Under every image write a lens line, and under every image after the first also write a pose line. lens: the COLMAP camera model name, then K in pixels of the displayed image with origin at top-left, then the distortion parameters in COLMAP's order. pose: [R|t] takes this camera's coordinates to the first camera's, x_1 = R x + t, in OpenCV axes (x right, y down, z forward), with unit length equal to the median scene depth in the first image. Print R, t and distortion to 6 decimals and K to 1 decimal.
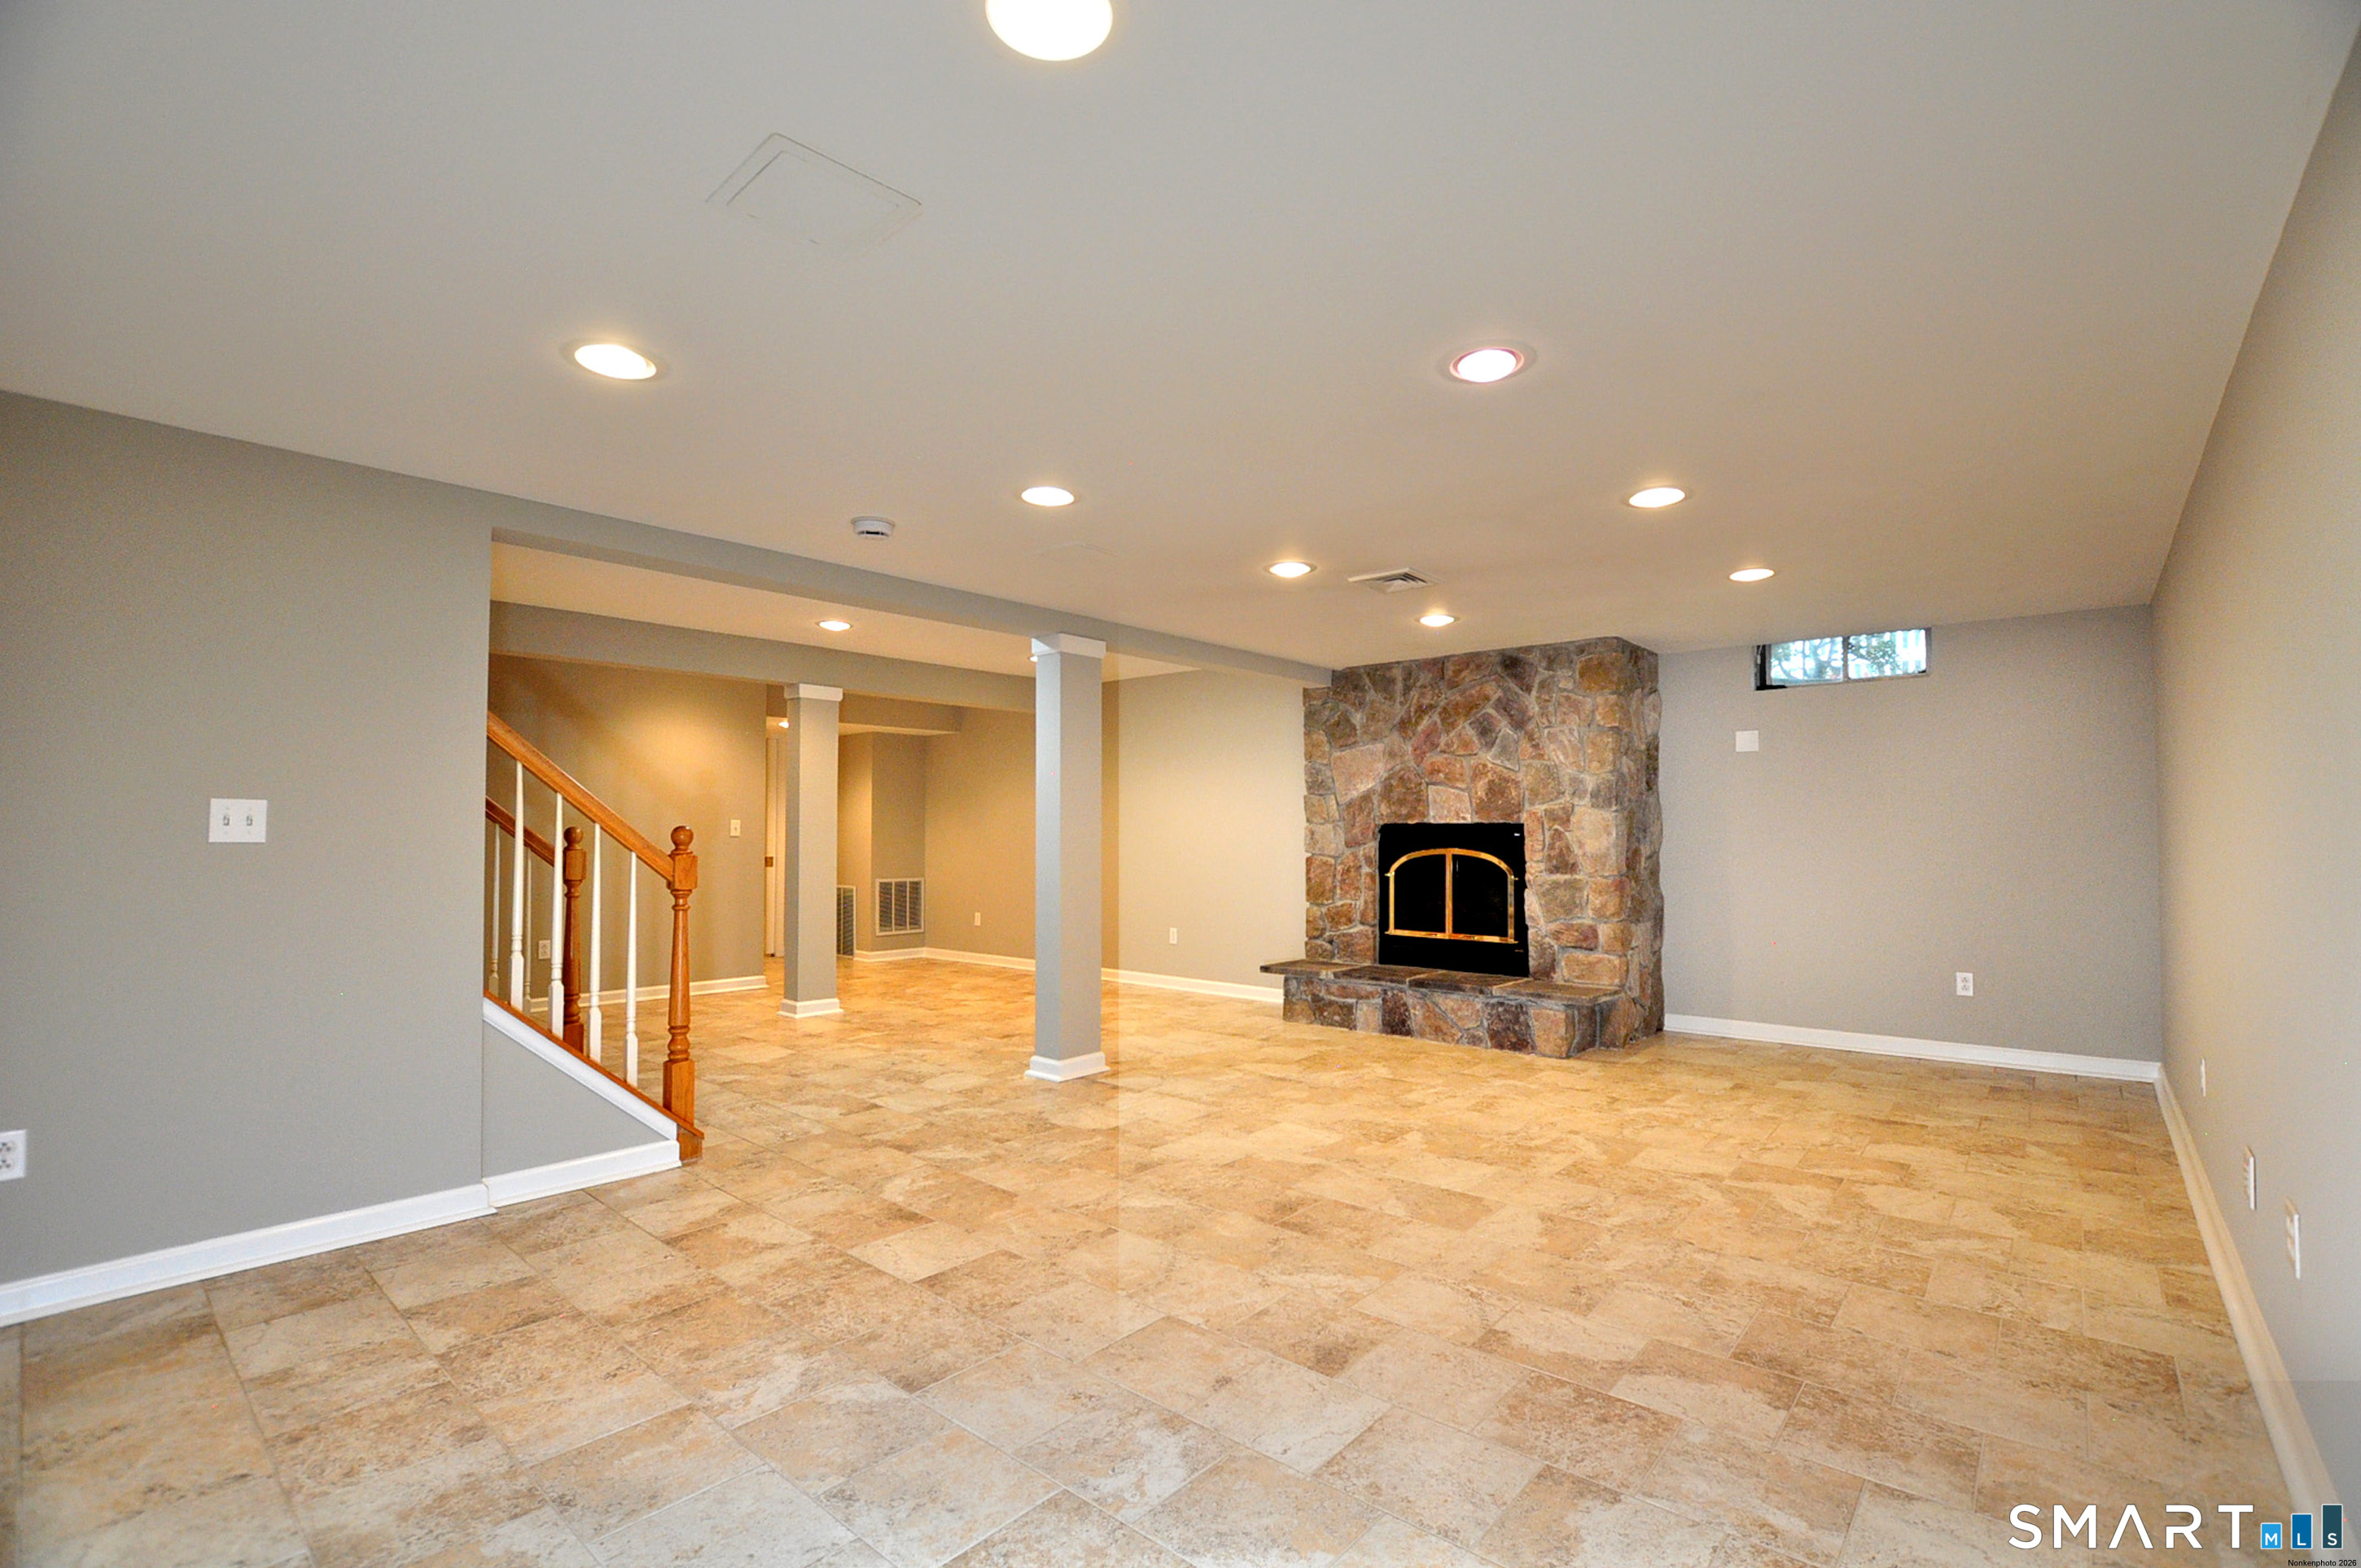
lens RADIAL K [[1033.3, 0, 1180.1], [0, 1033.3, 797.6], [0, 0, 1]] dist [-0.038483, 0.003793]
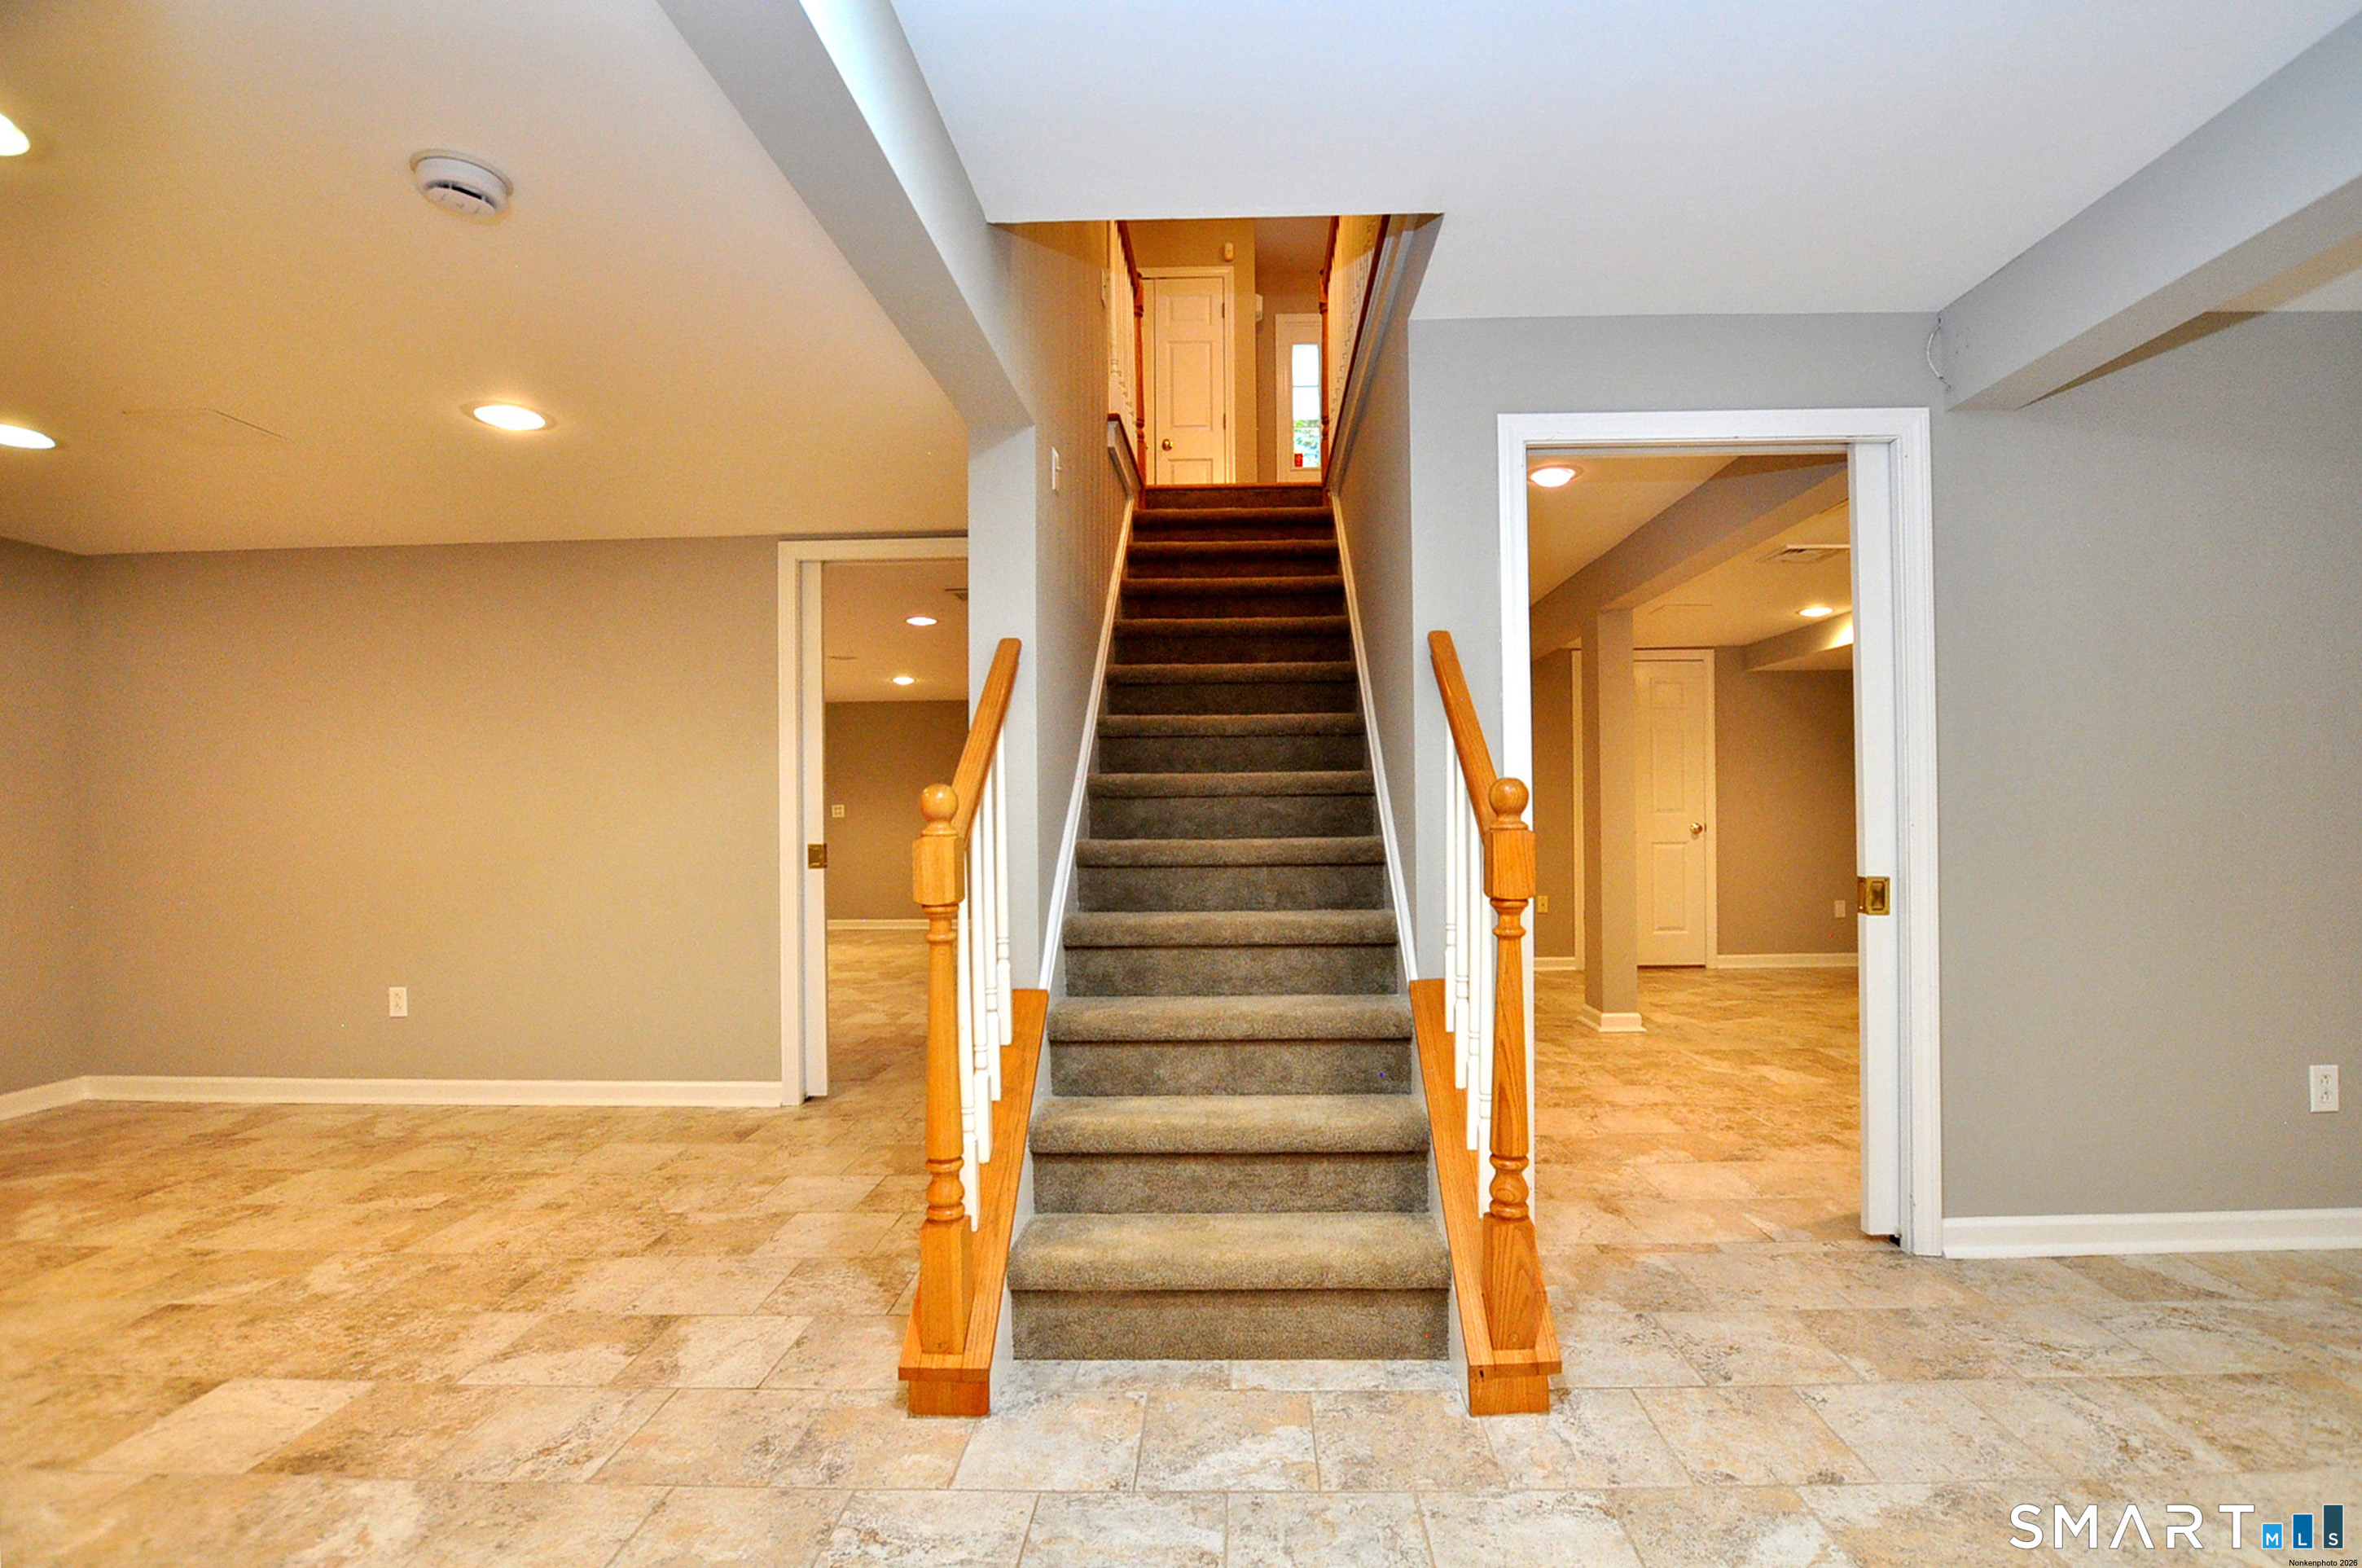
lens RADIAL K [[1033.8, 0, 1180.6], [0, 1033.8, 797.6], [0, 0, 1]] dist [-0.038483, 0.003793]
pose [[-0.759645, -0.004964, -0.650319, -0.317366], [0.027432, 0.998836, -0.039668, 0.081790], [0.649759, -0.047973, -0.758625, 2.047658]]
